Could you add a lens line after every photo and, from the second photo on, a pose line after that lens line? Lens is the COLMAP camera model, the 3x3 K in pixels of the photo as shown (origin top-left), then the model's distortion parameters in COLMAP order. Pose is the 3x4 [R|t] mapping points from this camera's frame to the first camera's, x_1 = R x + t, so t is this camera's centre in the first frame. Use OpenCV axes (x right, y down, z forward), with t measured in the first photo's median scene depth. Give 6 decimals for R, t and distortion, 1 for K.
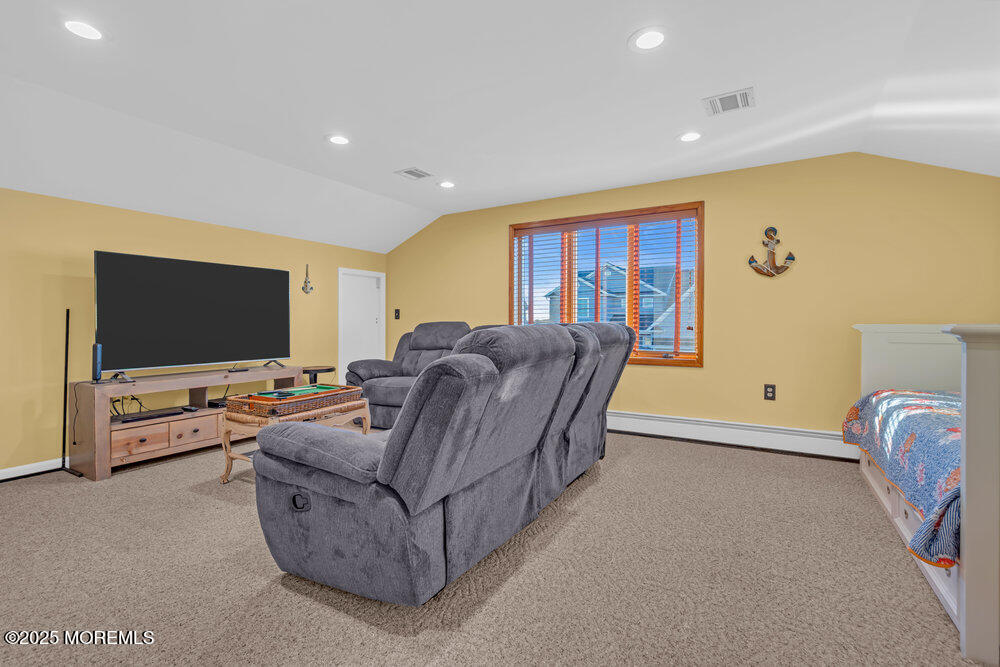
lens RADIAL K [[453.4, 0, 497.5], [0, 453.4, 324.7], [0, 0, 1]] dist [0.002044, 0.001883]
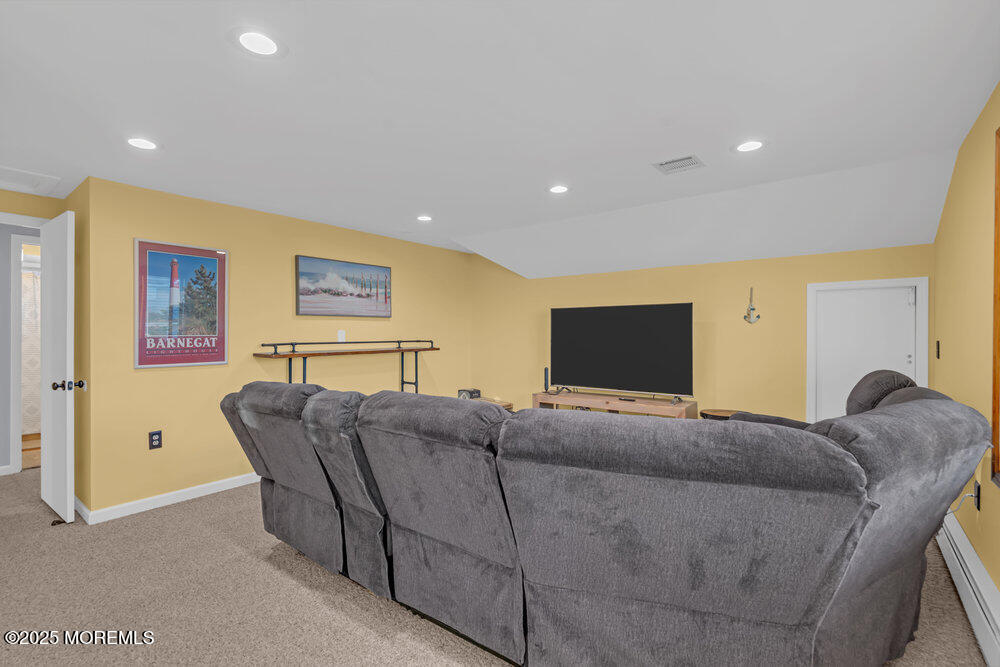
lens RADIAL K [[453.4, 0, 497.0], [0, 453.4, 335.8], [0, 0, 1]] dist [0.002044, 0.001883]
pose [[-0.113730, 0.000798, -0.993511, 0.533915], [-0.009610, 0.999952, 0.001903, -0.051342], [0.993465, 0.009764, -0.113717, 0.753058]]
